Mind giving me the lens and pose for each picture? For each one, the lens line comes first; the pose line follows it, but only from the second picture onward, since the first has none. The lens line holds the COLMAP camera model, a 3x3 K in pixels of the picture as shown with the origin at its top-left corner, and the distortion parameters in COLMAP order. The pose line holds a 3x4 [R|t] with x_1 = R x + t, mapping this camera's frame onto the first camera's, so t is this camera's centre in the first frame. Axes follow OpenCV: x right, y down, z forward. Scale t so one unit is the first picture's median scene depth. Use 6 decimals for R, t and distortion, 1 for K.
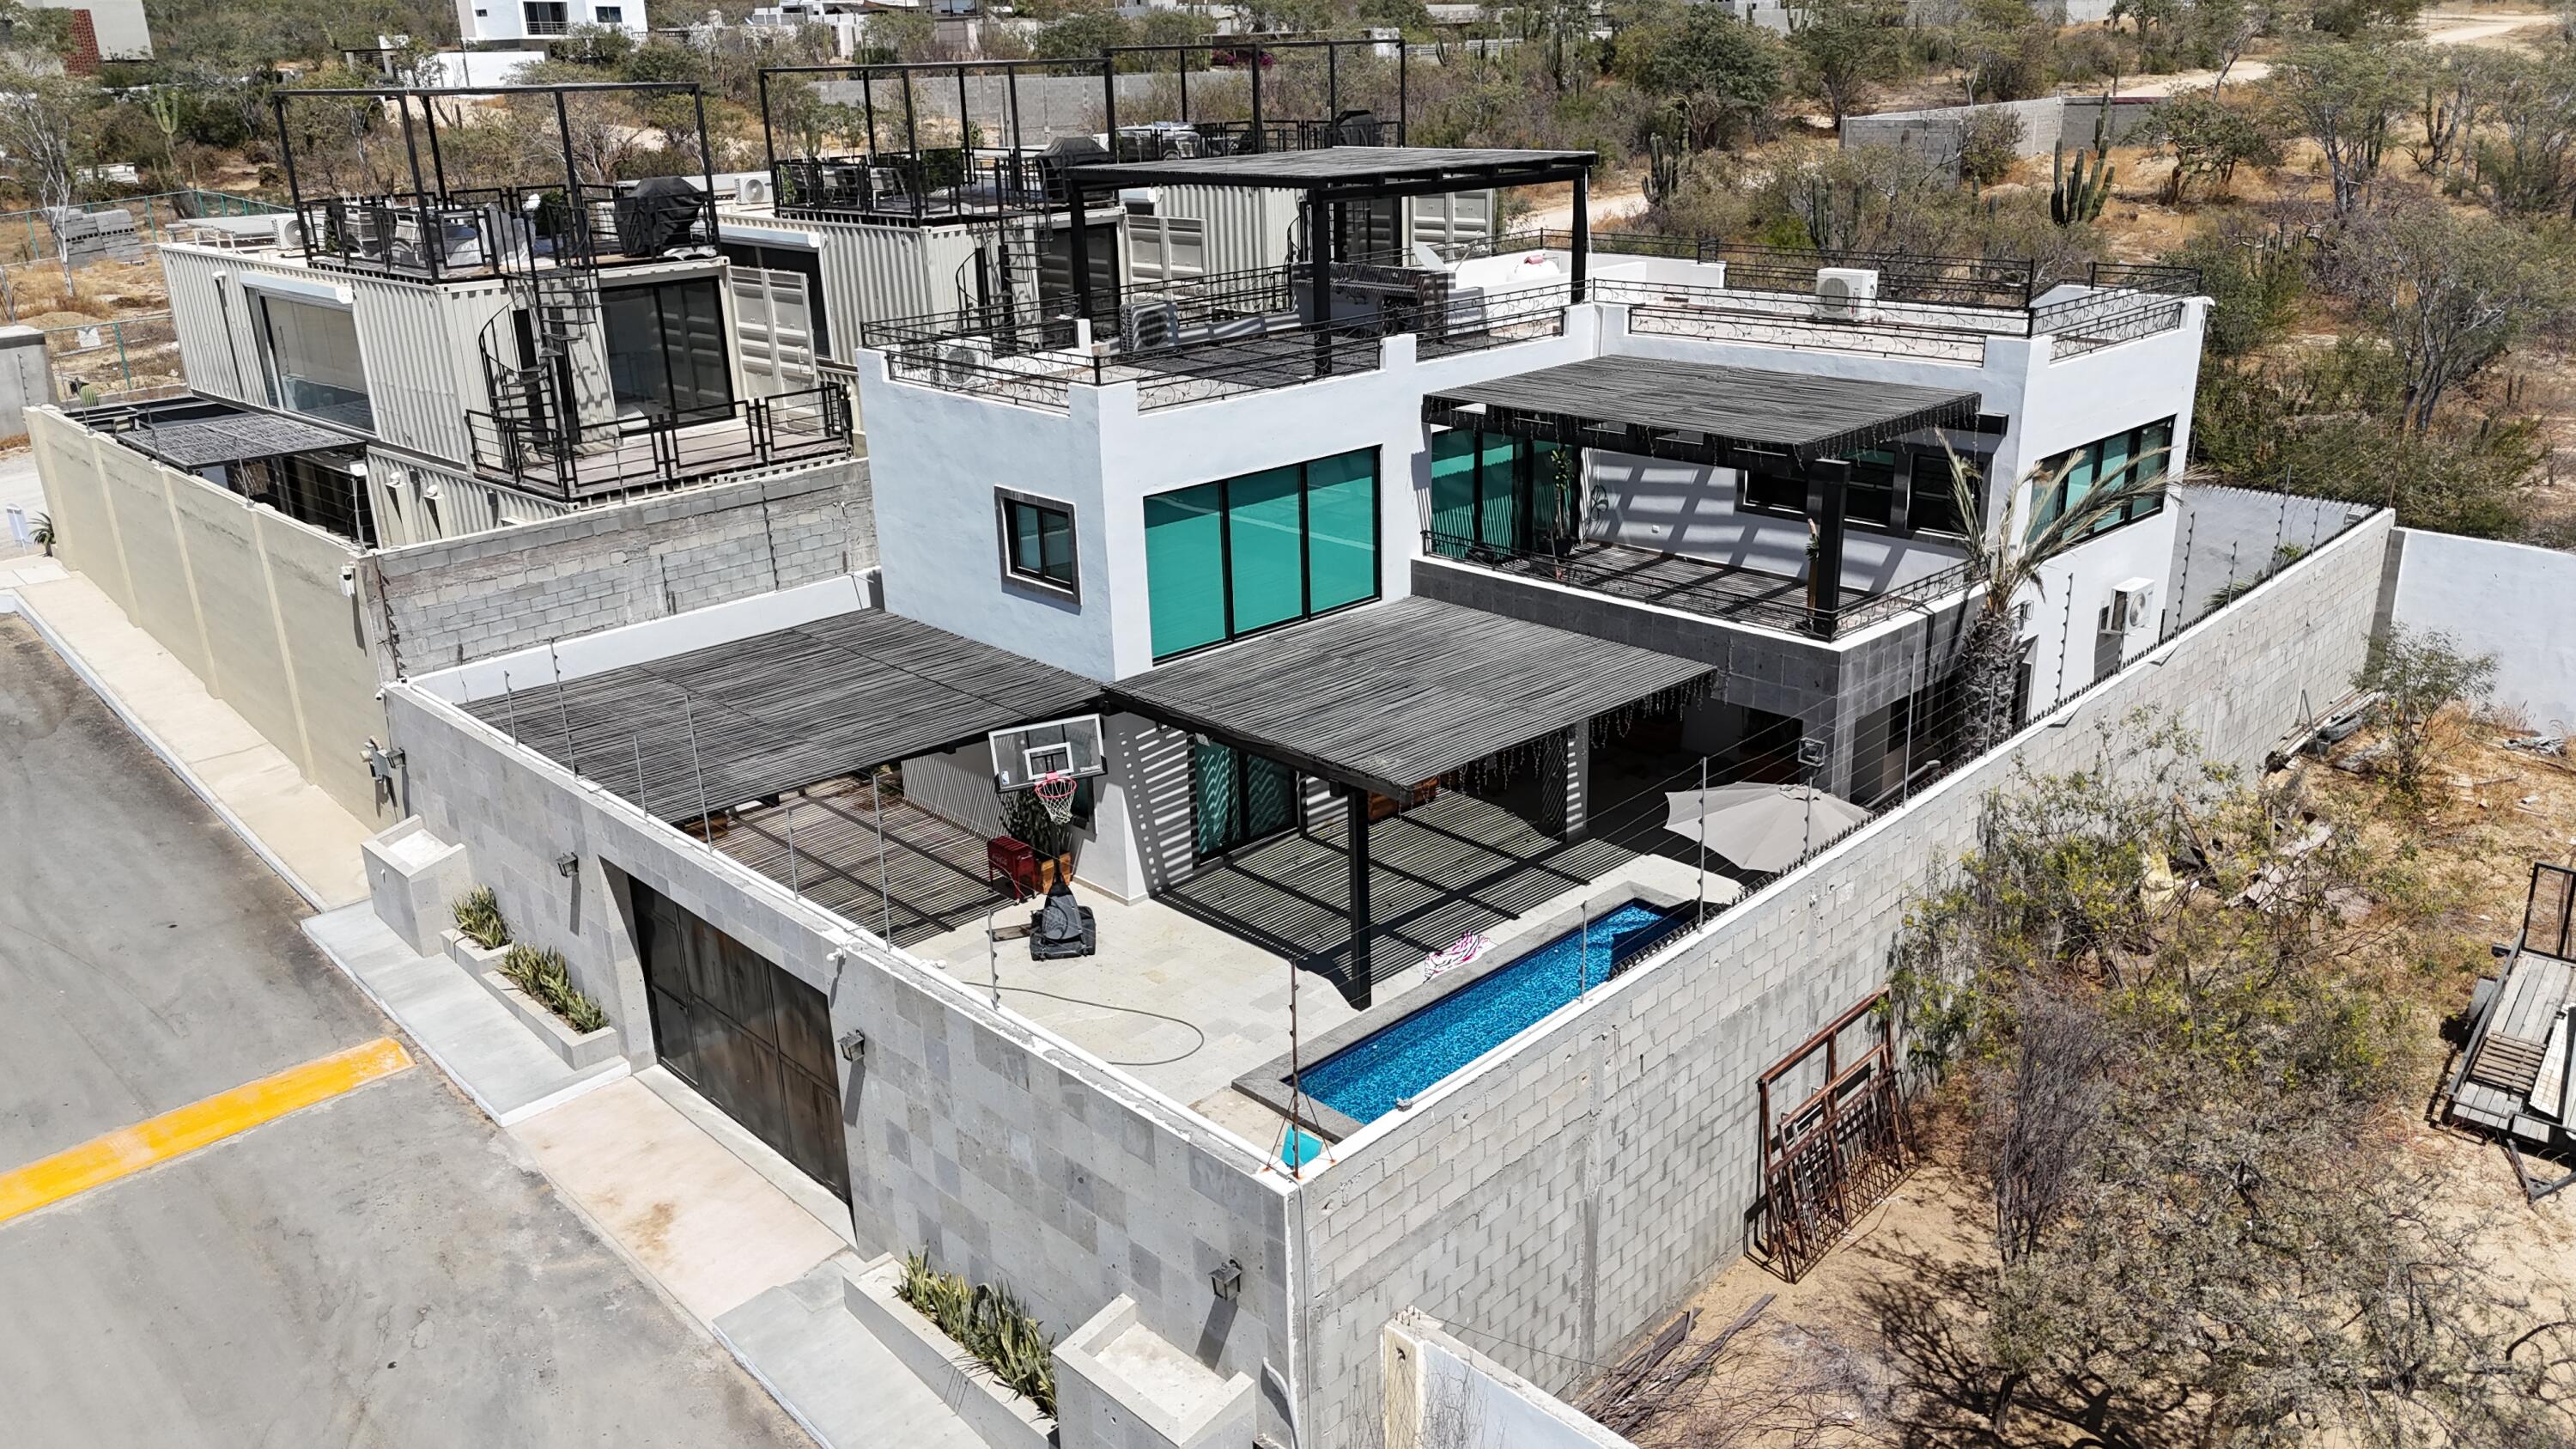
lens RADIAL K [[1896.9, 0, 1295.5], [0, 1896.9, 722.9], [0, 0, 1]] dist [0.066661, -0.062663]
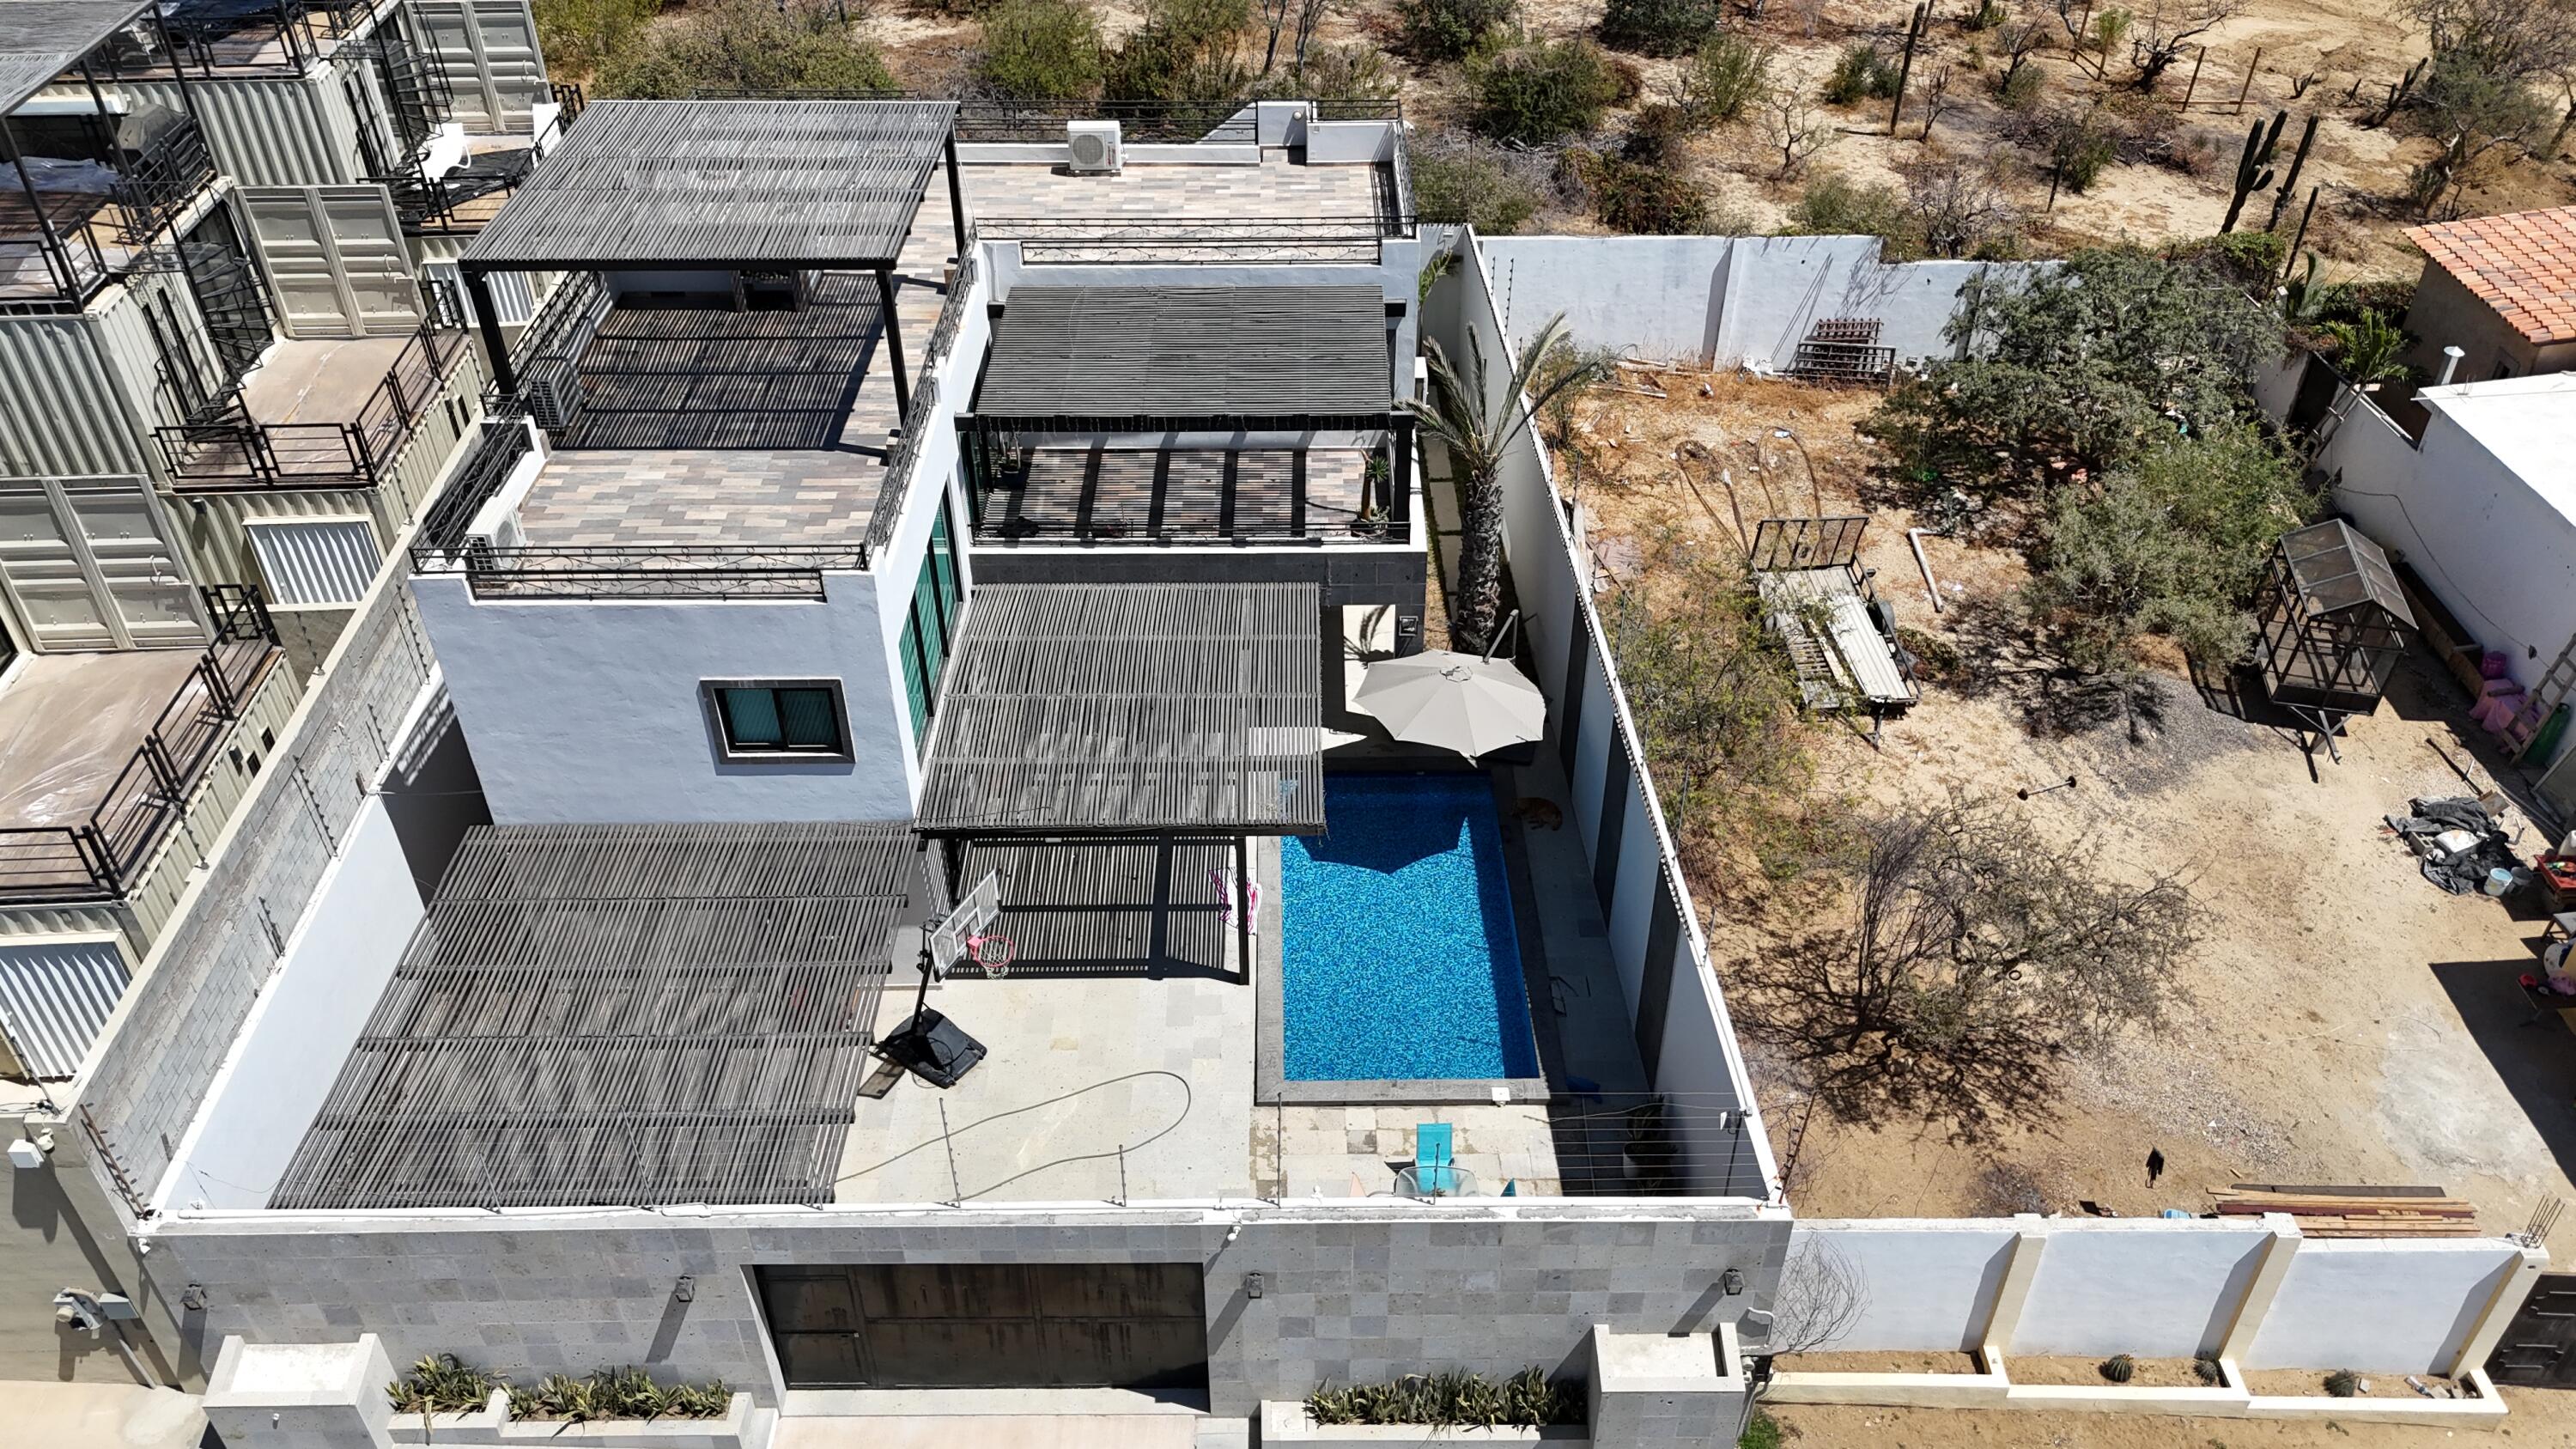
lens RADIAL K [[1896.9, 0, 1296.6], [0, 1896.9, 720.4], [0, 0, 1]] dist [0.066661, -0.062663]
pose [[0.688934, -0.419759, 0.590908, -0.509510], [0.226851, 0.899155, 0.374244, -0.384554], [-0.688410, -0.123781, 0.714681, 0.129093]]
